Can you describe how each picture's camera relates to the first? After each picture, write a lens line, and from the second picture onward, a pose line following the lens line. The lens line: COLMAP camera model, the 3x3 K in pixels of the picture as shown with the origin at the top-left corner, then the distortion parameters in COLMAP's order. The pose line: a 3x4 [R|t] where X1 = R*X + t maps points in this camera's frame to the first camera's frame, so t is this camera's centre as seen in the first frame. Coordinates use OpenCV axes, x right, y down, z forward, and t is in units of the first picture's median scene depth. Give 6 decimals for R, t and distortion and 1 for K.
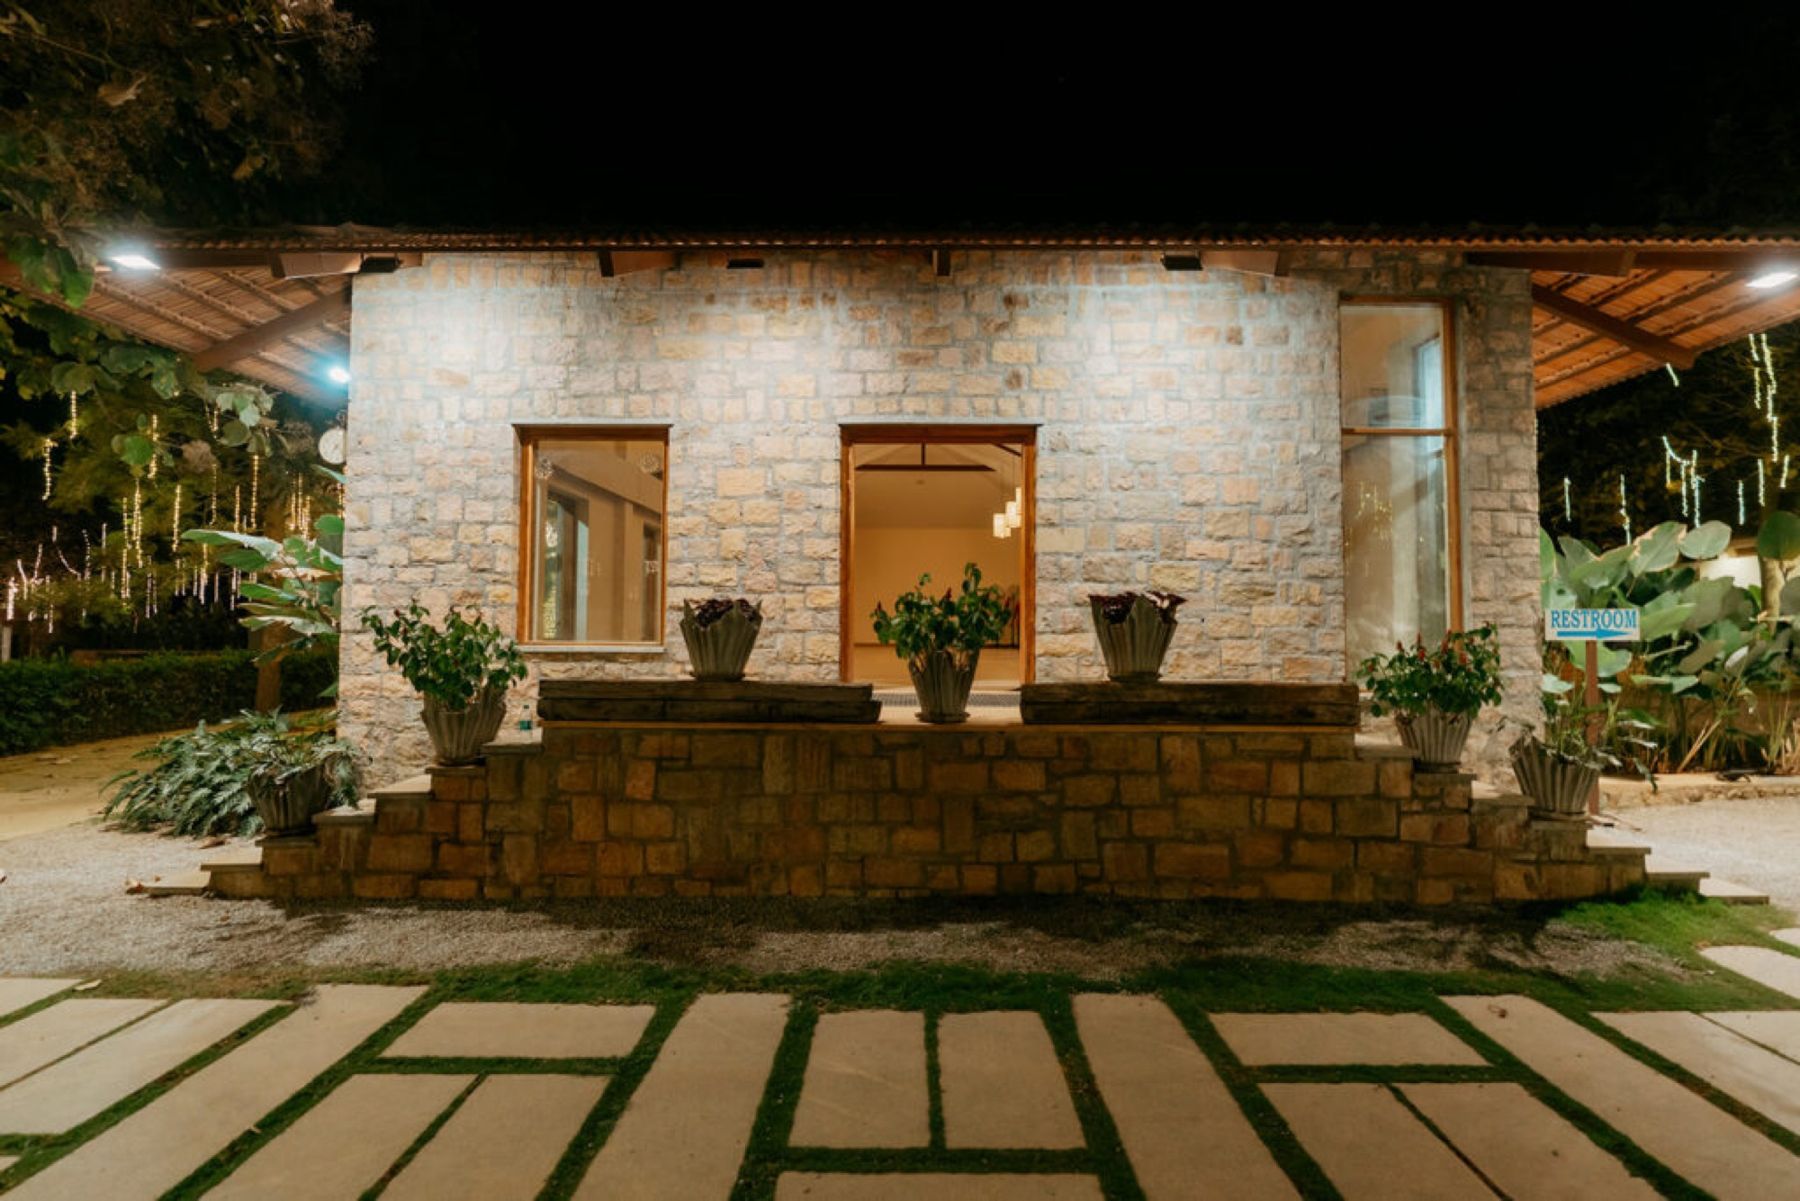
lens RADIAL K [[788.1, 0, 901.0], [0, 788.1, 591.2], [0, 0, 1]] dist [-0.003488, 0.000467]
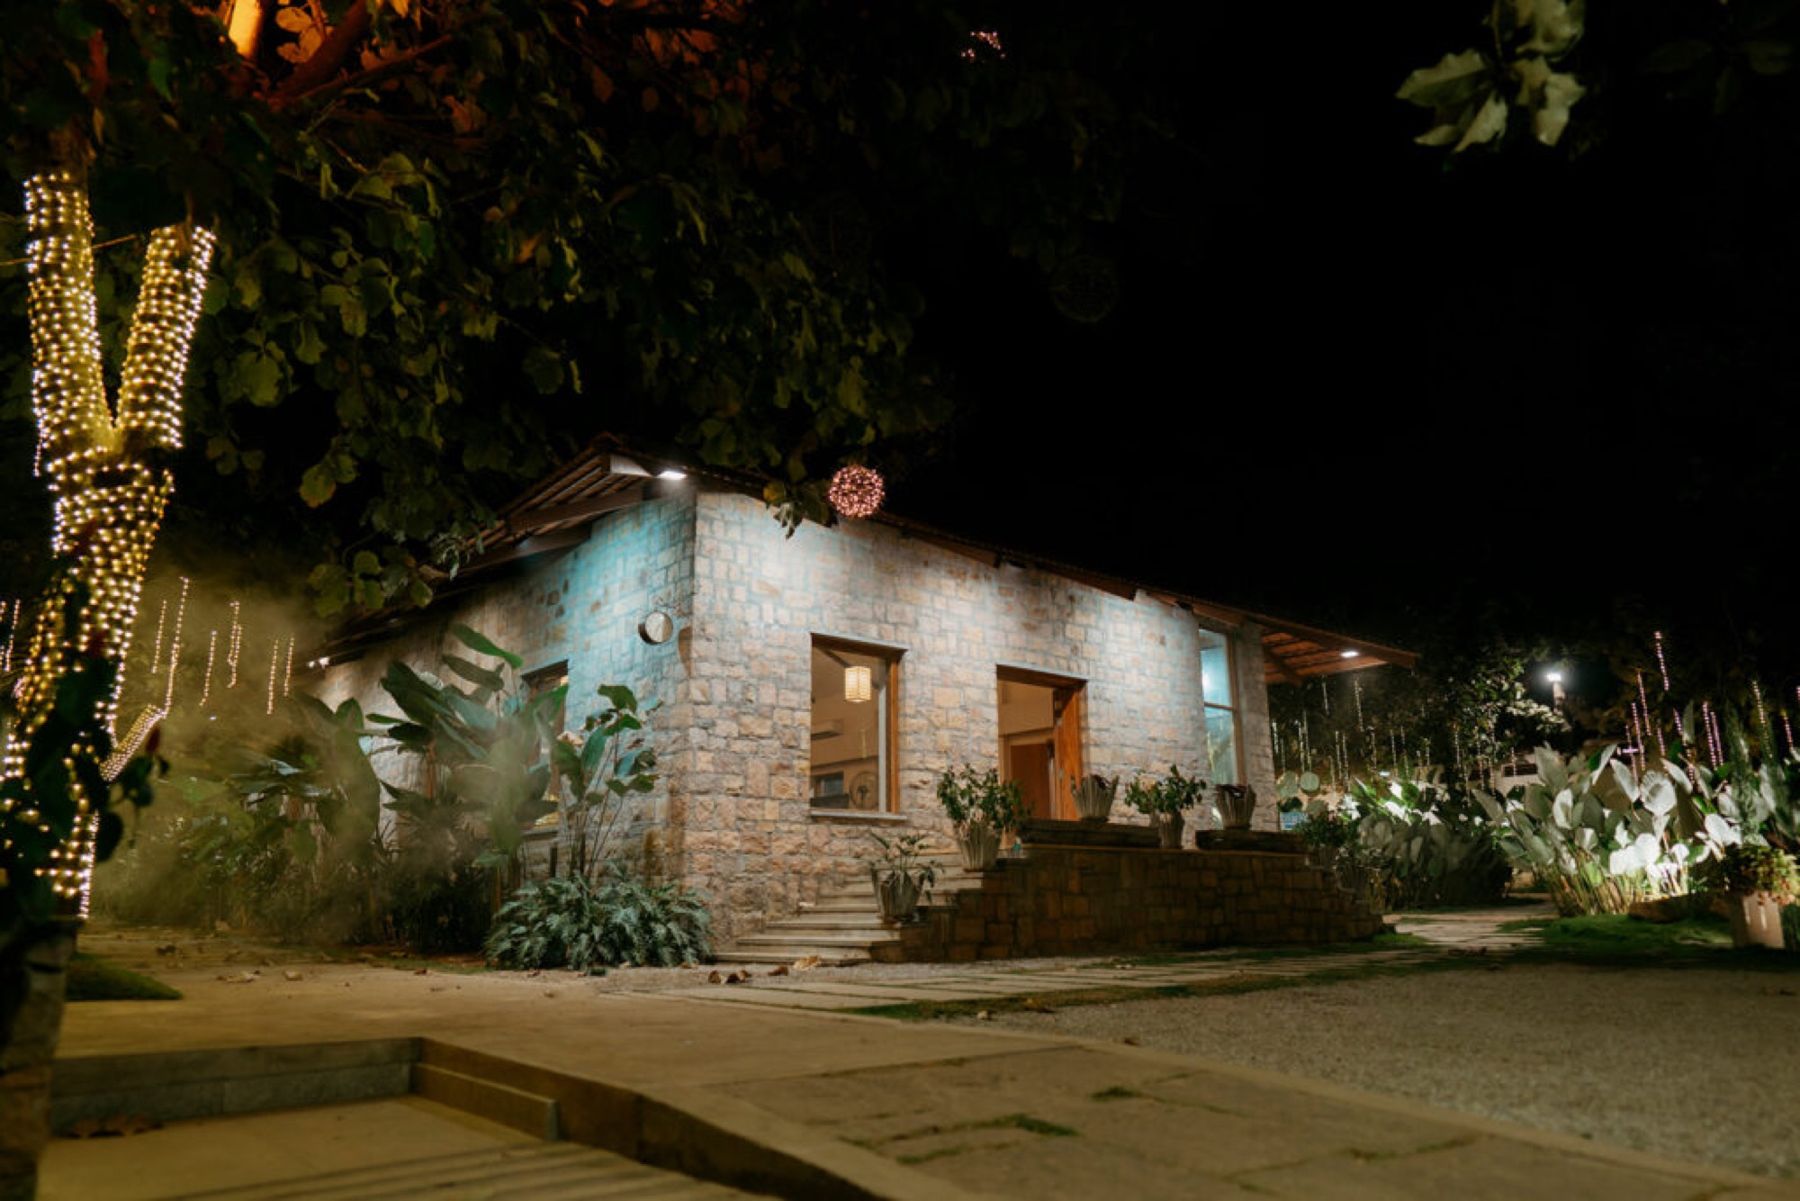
lens RADIAL K [[1147.5, 0, 885.6], [0, 1147.5, 591.4], [0, 0, 1]] dist [0.008158, 0.001029]
pose [[0.766155, 0.159484, 0.622553, -1.575397], [-0.021959, 0.974649, -0.222660, 0.132529], [-0.642281, 0.156921, 0.750234, -0.478979]]
